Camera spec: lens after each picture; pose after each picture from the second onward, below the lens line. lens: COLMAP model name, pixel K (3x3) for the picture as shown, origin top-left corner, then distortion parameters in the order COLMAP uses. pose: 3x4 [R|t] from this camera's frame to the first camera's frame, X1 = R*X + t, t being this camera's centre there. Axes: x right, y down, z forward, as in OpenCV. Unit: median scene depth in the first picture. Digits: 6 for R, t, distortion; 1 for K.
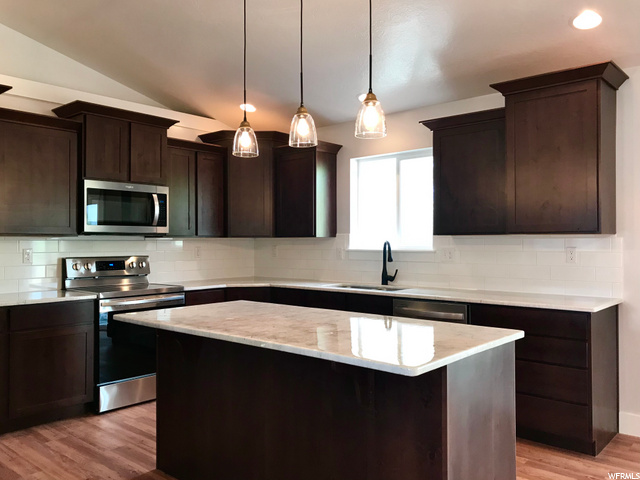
lens RADIAL K [[527.9, 0, 320.0], [0, 527.9, 240.0], [0, 0, 1]] dist [0.002118, 0.003677]
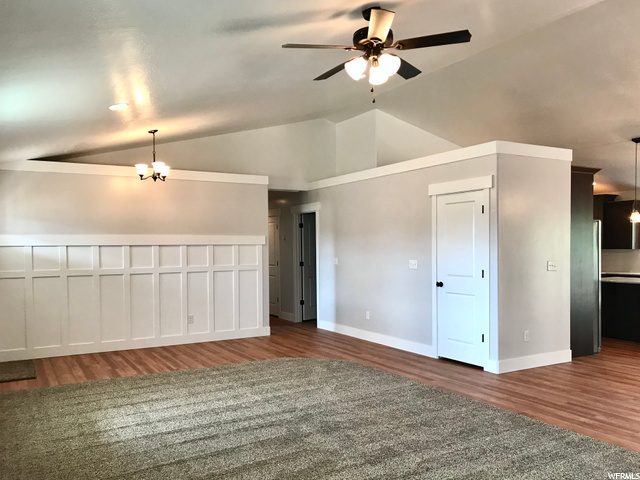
lens RADIAL K [[541.3, 0, 320.3], [0, 541.3, 259.2], [0, 0, 1]] dist [0.023978, -0.006300]
pose [[0.947482, 0.000787, -0.319808, -0.496696], [0.009420, 0.999494, 0.030368, -0.041364], [0.319670, -0.031786, 0.946996, -1.422166]]
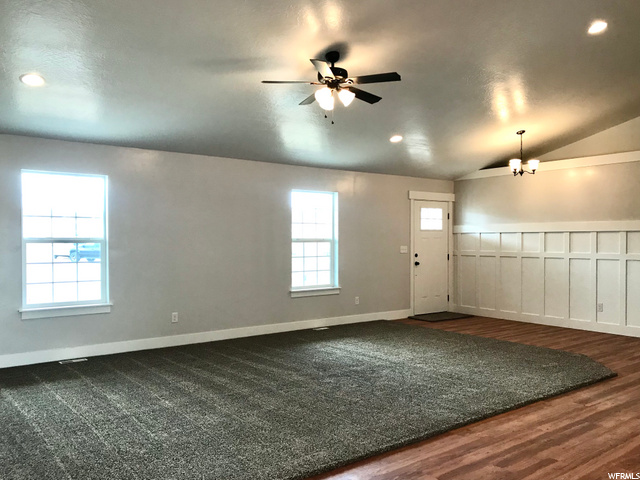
lens RADIAL K [[538.7, 0, 320.0], [0, 538.7, 240.0], [0, 0, 1]] dist [0.009717, 0.003560]
pose [[-0.191258, 0.002261, -0.981537, 0.399273], [0.006707, 0.999977, 0.000997, -0.018015], [0.981517, -0.006392, -0.191269, -0.419277]]
